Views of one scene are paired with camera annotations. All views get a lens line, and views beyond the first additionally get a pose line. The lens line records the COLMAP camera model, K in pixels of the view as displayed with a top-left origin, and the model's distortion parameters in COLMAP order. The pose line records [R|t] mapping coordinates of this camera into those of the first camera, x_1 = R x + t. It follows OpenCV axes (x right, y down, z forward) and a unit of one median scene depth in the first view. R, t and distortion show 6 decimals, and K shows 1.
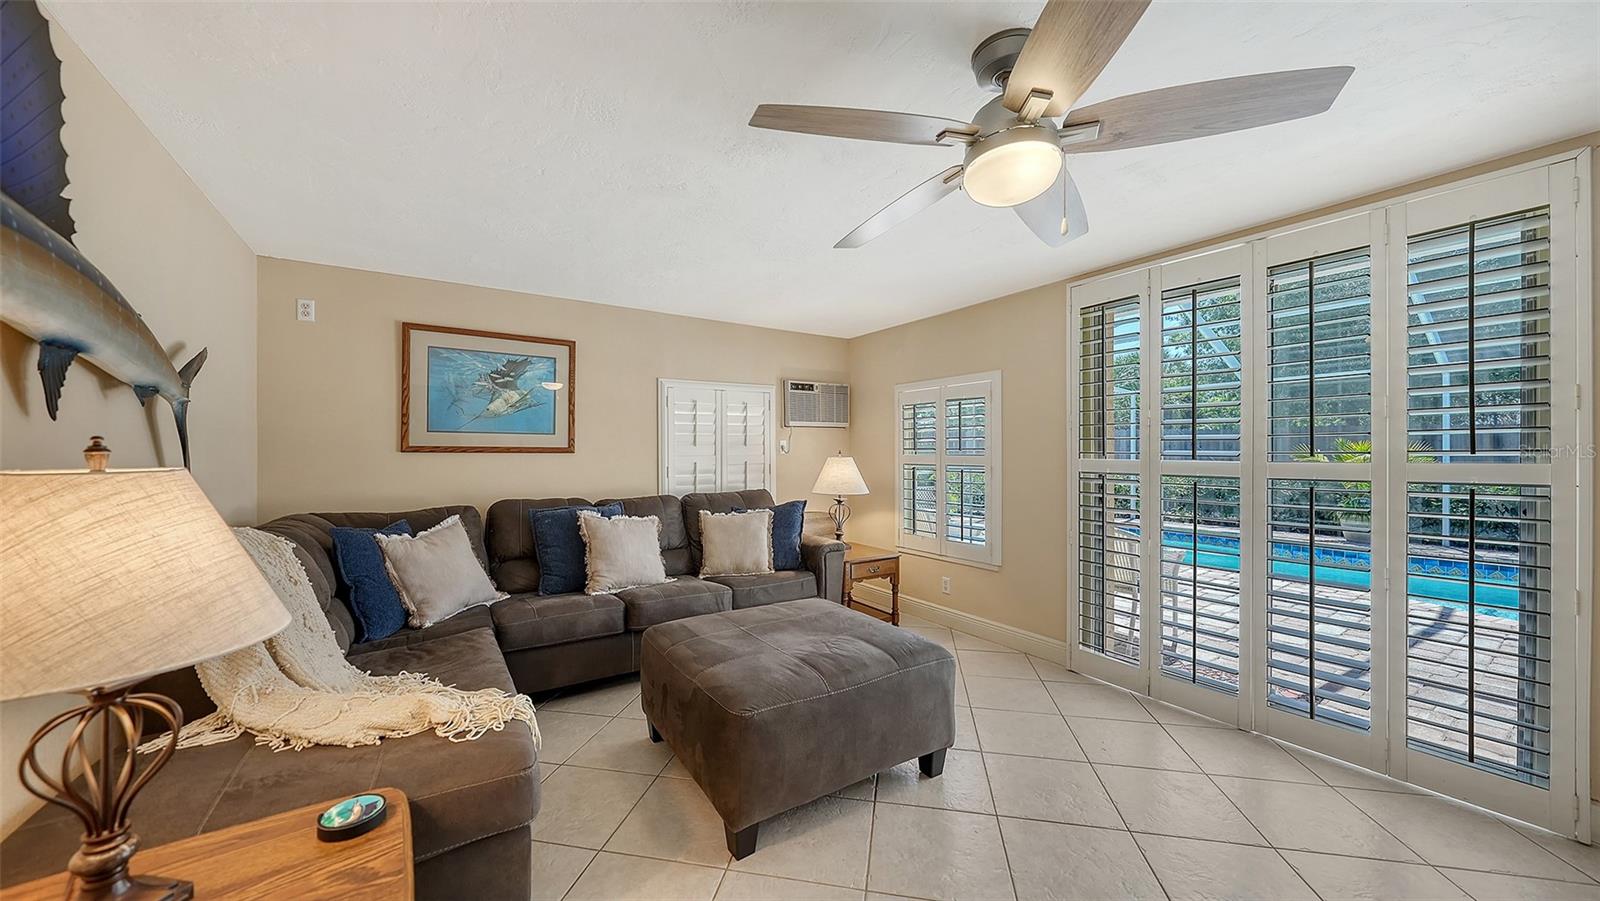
lens RADIAL K [[559.9, 0, 798.3], [0, 559.9, 442.8], [0, 0, 1]] dist [-0.015693, 0.000305]
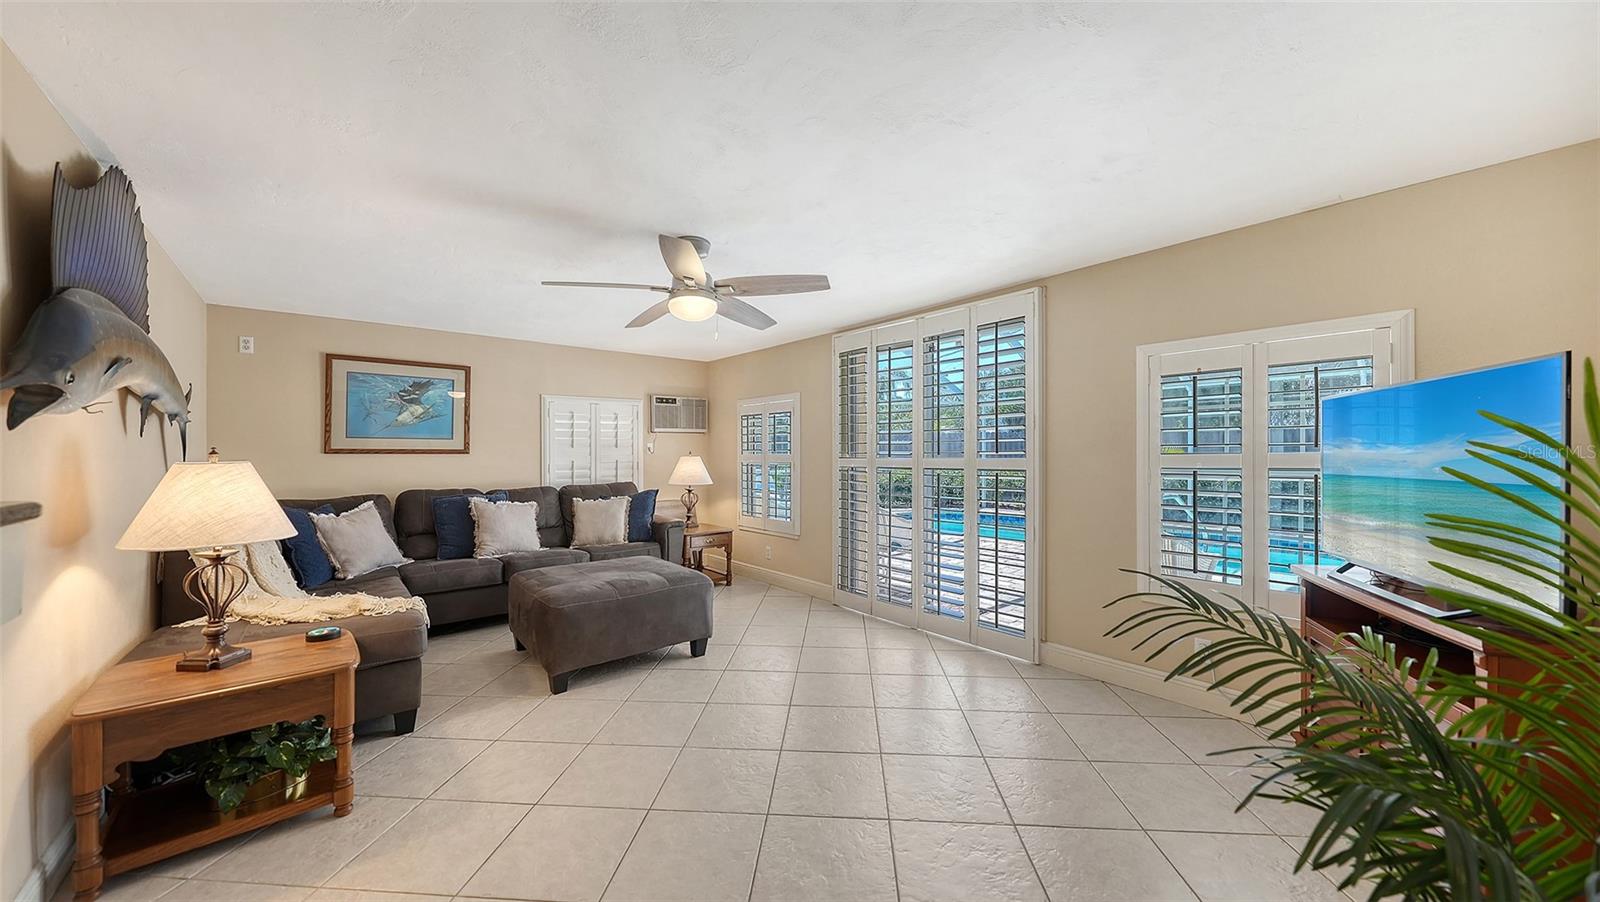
lens RADIAL K [[551.8, 0, 803.5], [0, 551.8, 441.2], [0, 0, 1]] dist [-0.017430, 0.000050]
pose [[0.991333, 0.000198, 0.131373, 0.224521], [0.000187, 0.999996, -0.002916, -0.008095], [-0.131373, 0.002915, 0.991329, -0.402960]]
